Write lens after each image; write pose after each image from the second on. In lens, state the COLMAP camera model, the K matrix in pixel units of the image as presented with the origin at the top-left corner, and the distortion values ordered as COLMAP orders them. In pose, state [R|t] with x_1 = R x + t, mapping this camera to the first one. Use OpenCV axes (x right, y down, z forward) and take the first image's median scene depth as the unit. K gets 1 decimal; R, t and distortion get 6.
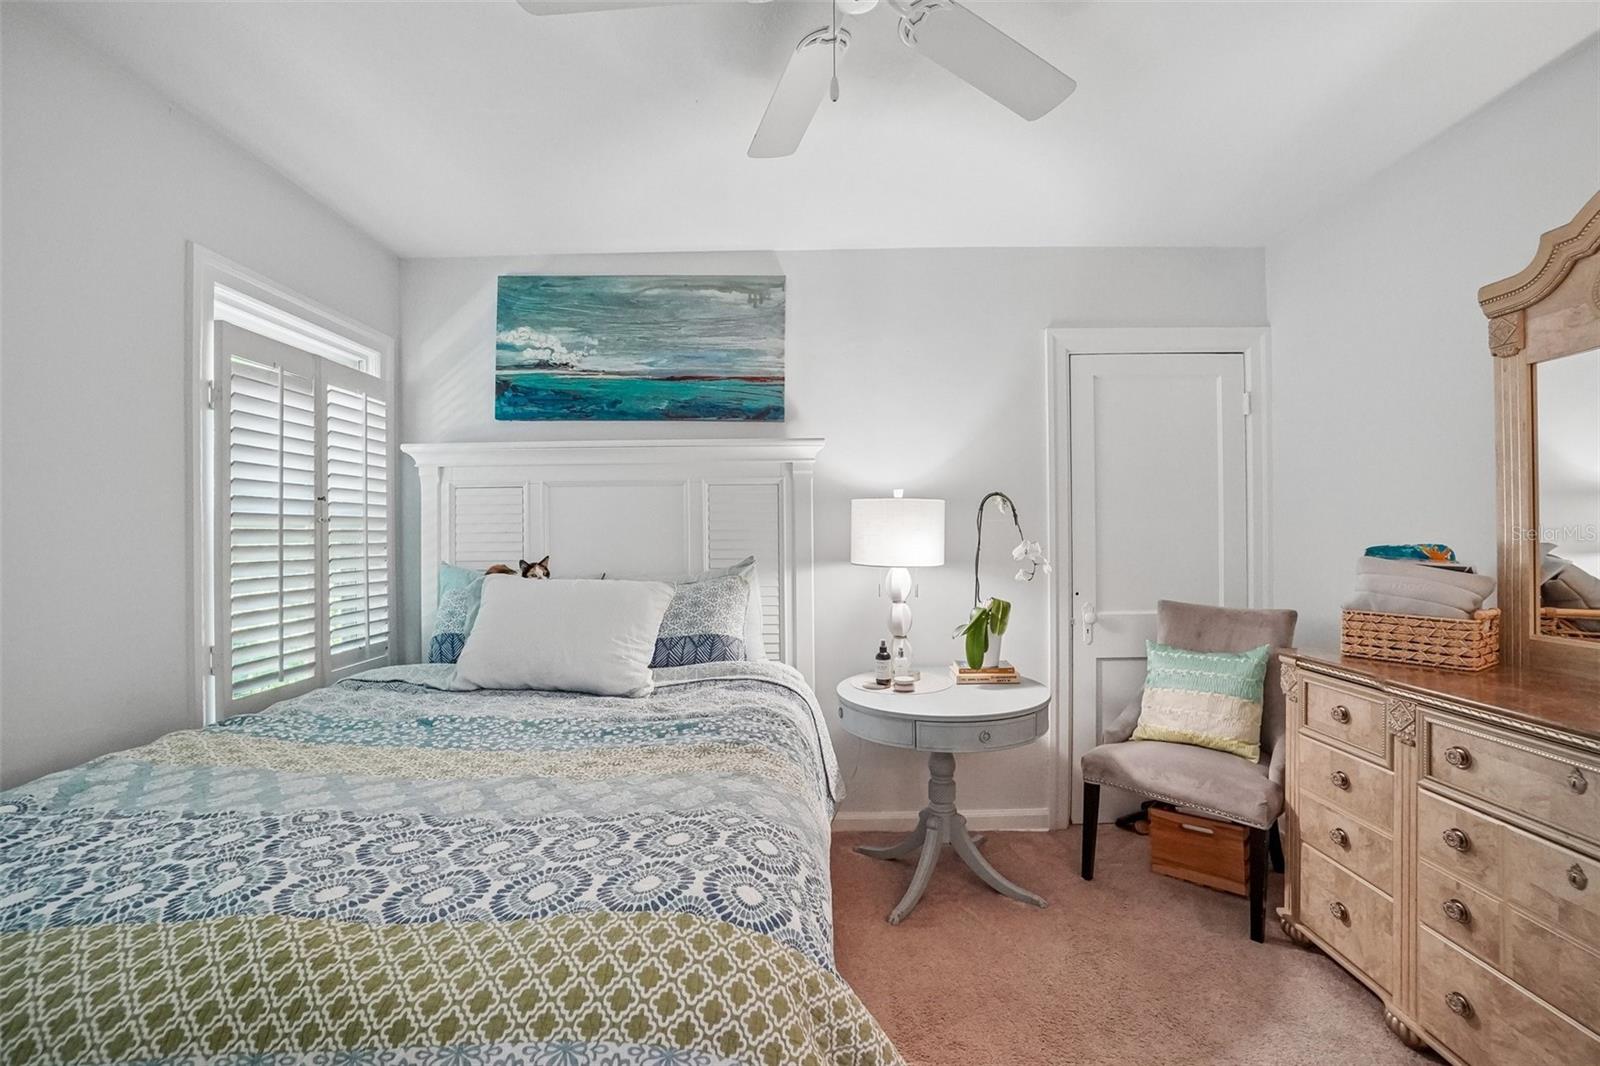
lens RADIAL K [[712.9, 0, 810.1], [0, 712.9, 540.2], [0, 0, 1]] dist [-0.059261, 0.022713]
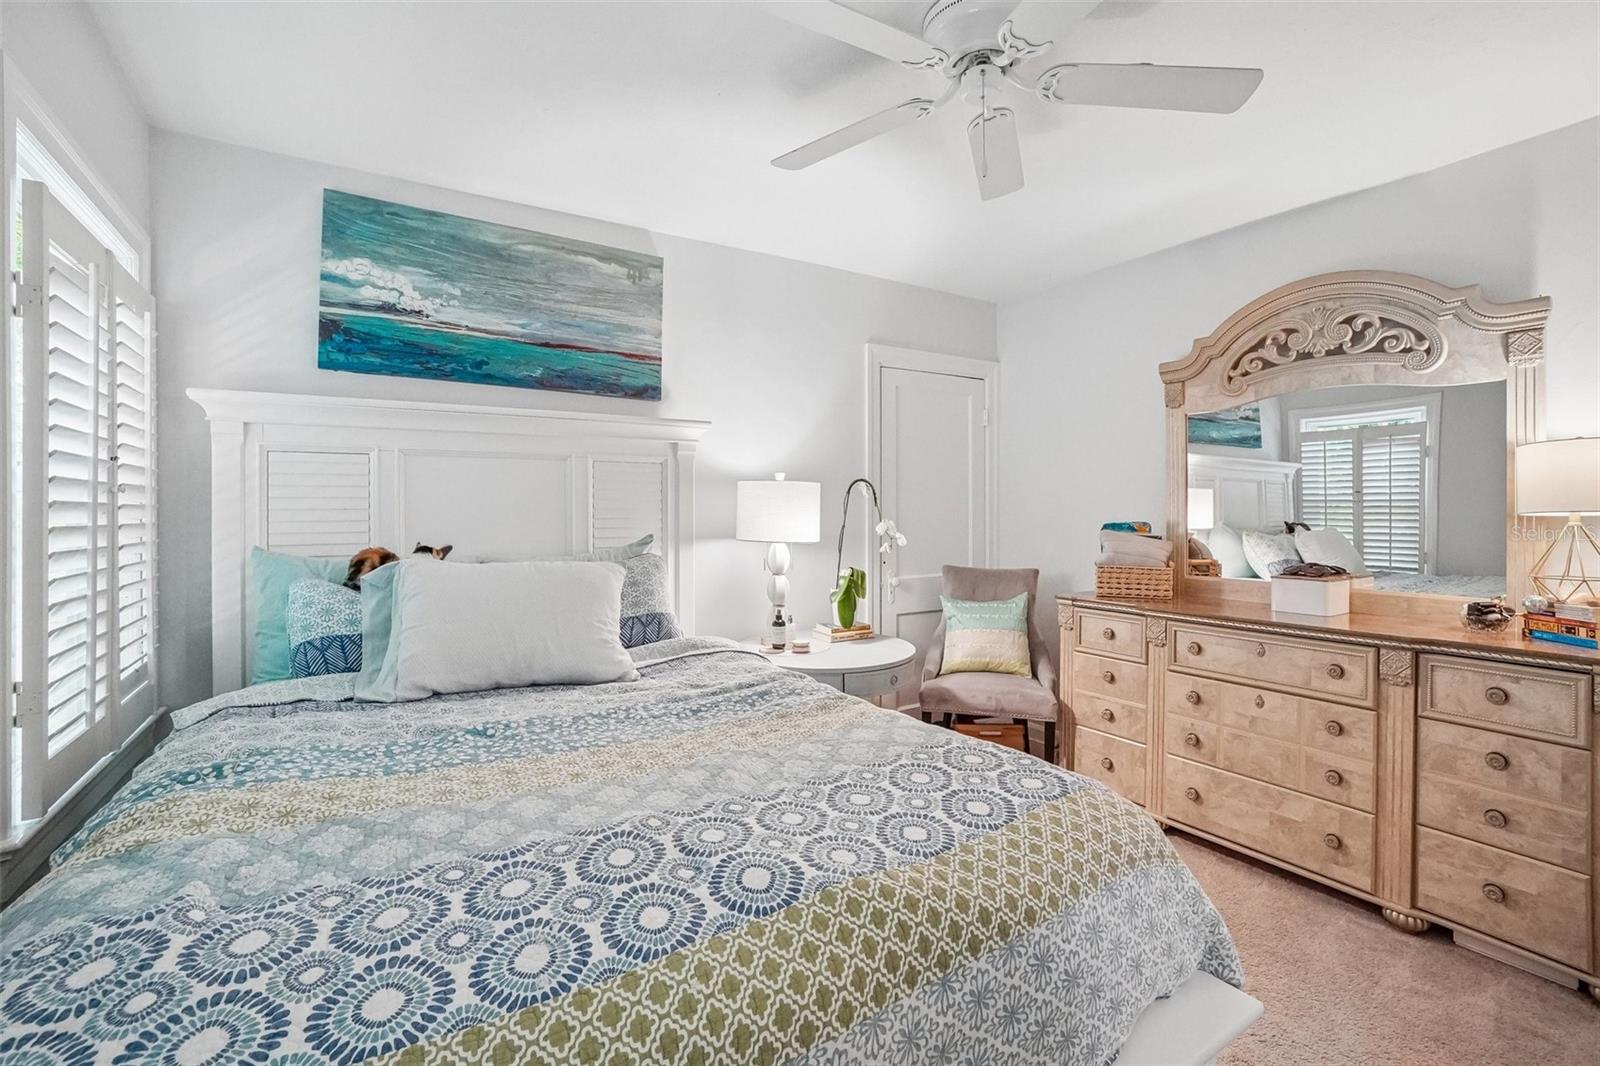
lens RADIAL K [[712.9, 0, 800.7], [0, 712.9, 513.7], [0, 0, 1]] dist [-0.059261, 0.022713]
pose [[0.841386, 0.004158, 0.540419, -0.467323], [-0.001166, 0.999982, -0.005878, -0.001385], [-0.540434, 0.004316, 0.841376, 0.046308]]
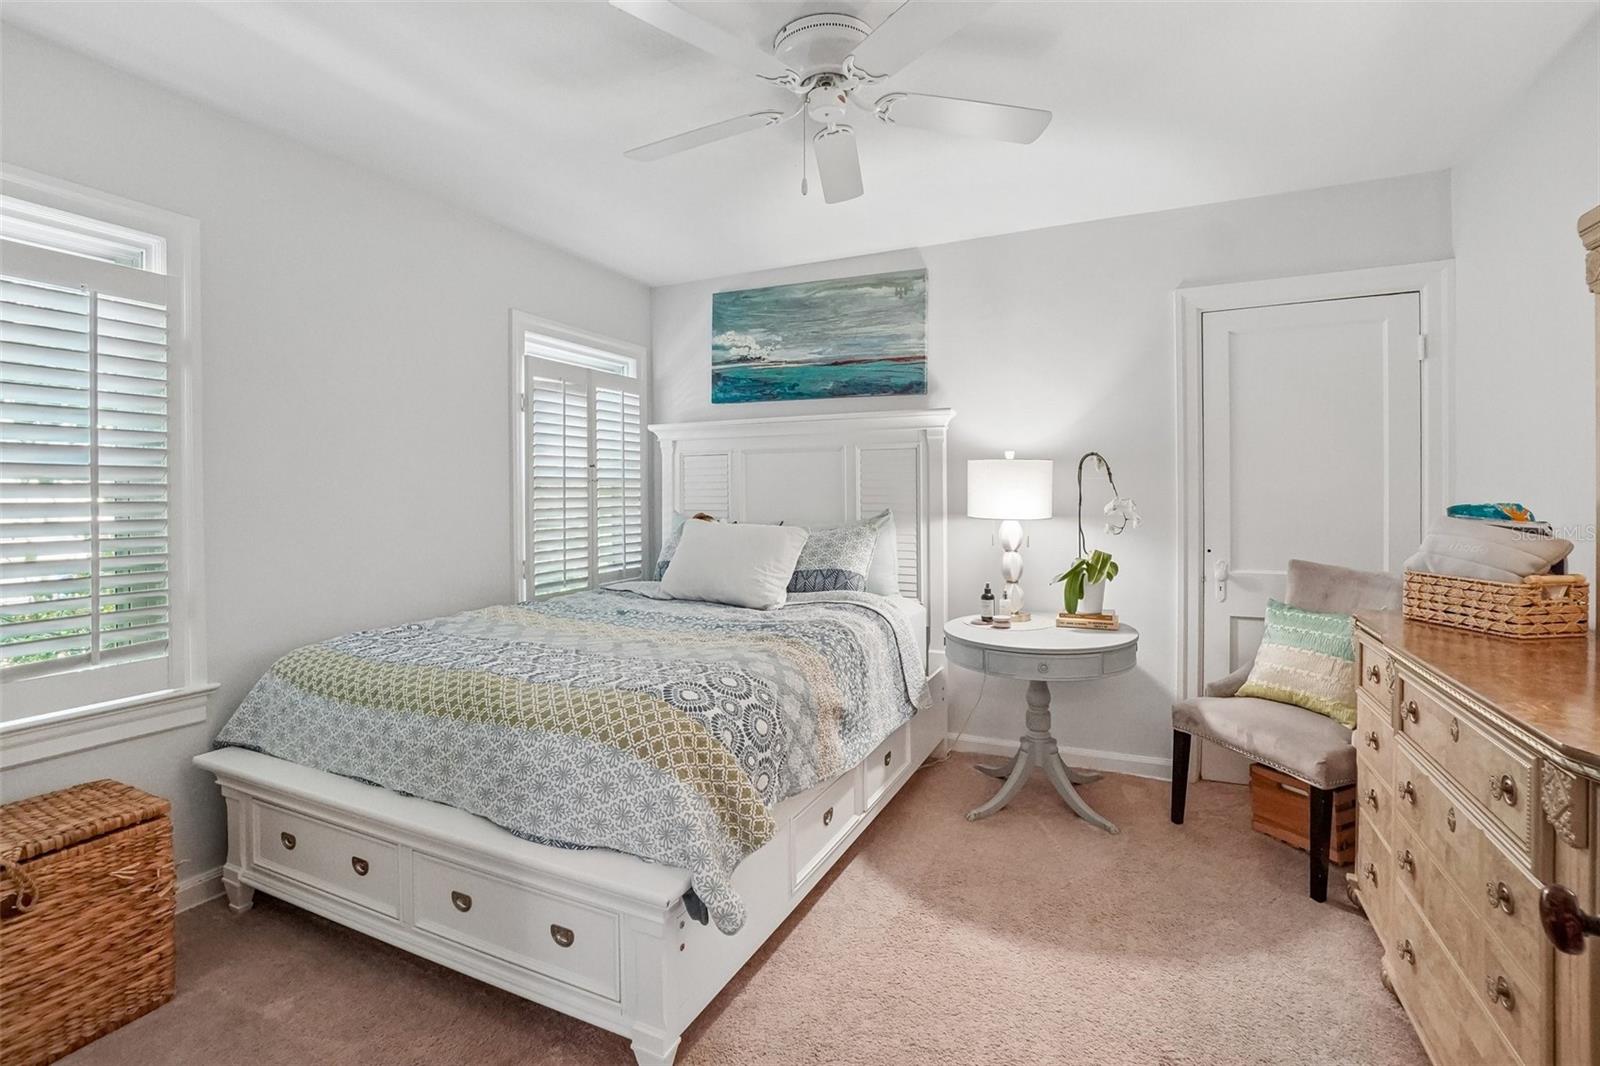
lens RADIAL K [[712.9, 0, 805.8], [0, 712.9, 514.7], [0, 0, 1]] dist [-0.059261, 0.022713]
pose [[0.909447, 0.016043, -0.415510, 0.308556], [-0.005875, 0.999651, 0.025737, 0.002250], [0.415778, -0.020965, 0.909224, -0.164453]]
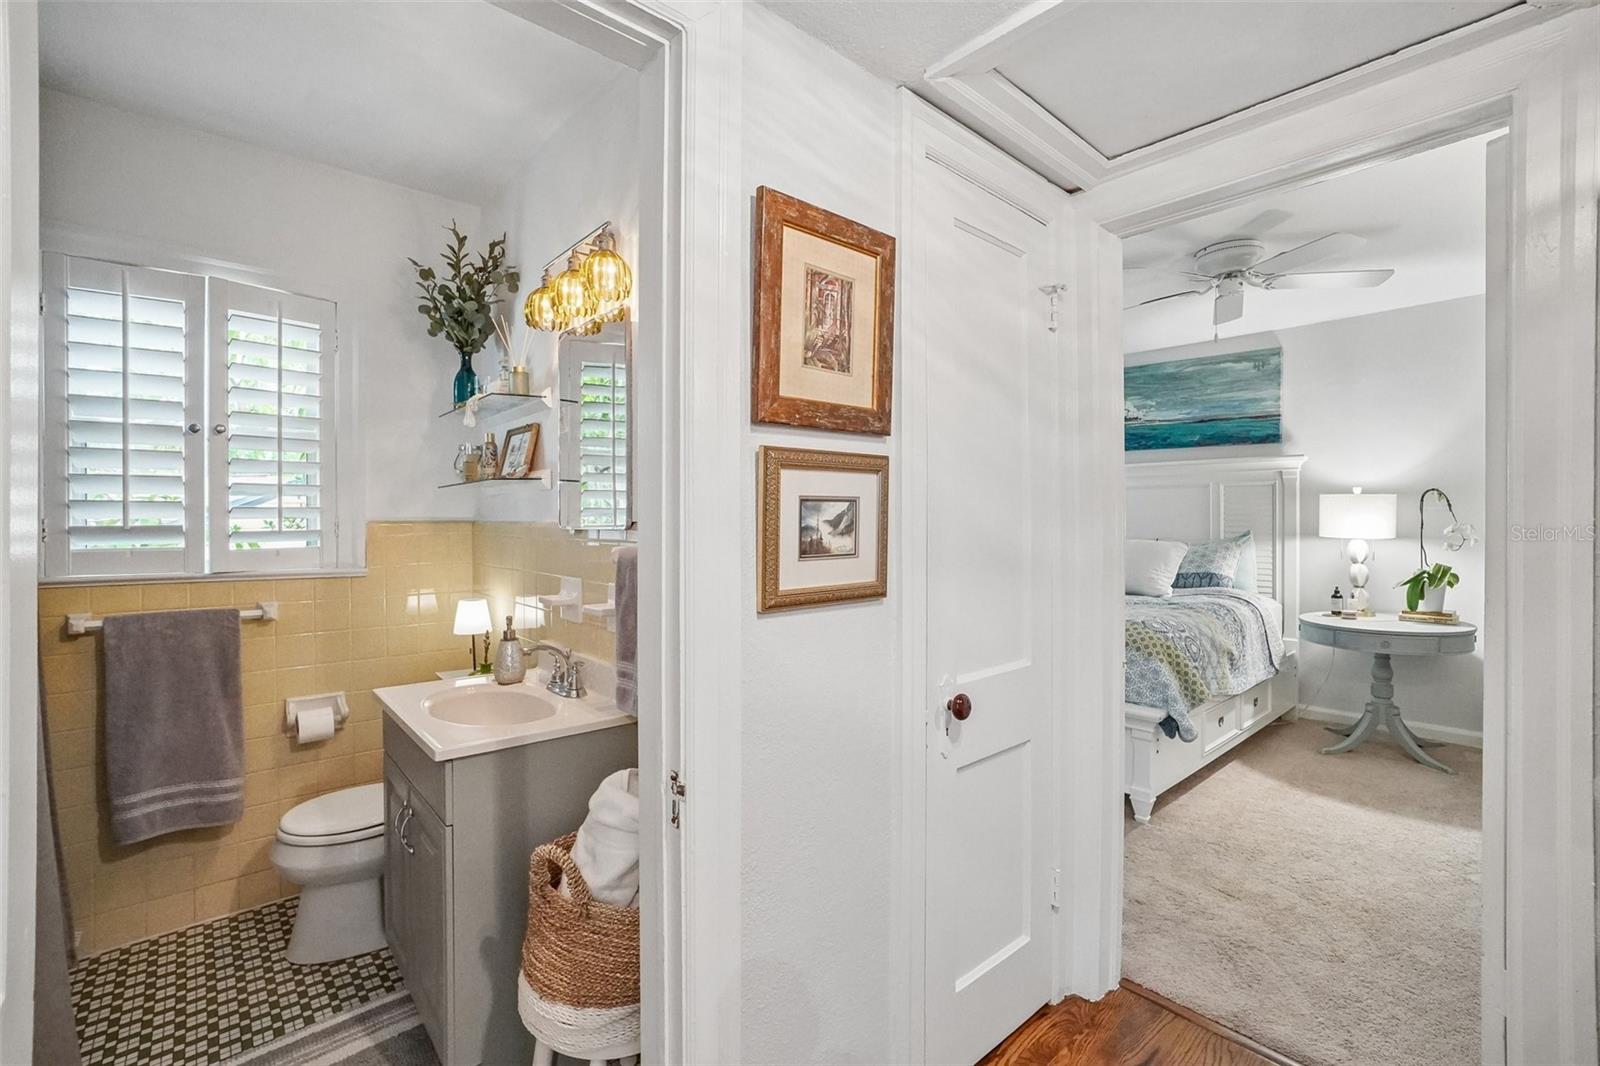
lens RADIAL K [[712.9, 0, 800.0], [0, 712.9, 529.1], [0, 0, 1]] dist [-0.059261, 0.022713]
pose [[0.679700, 0.017815, -0.733274, 0.409286], [-0.010359, 0.999838, 0.014689, 0.006870], [0.733417, -0.002388, 0.679775, -0.874162]]
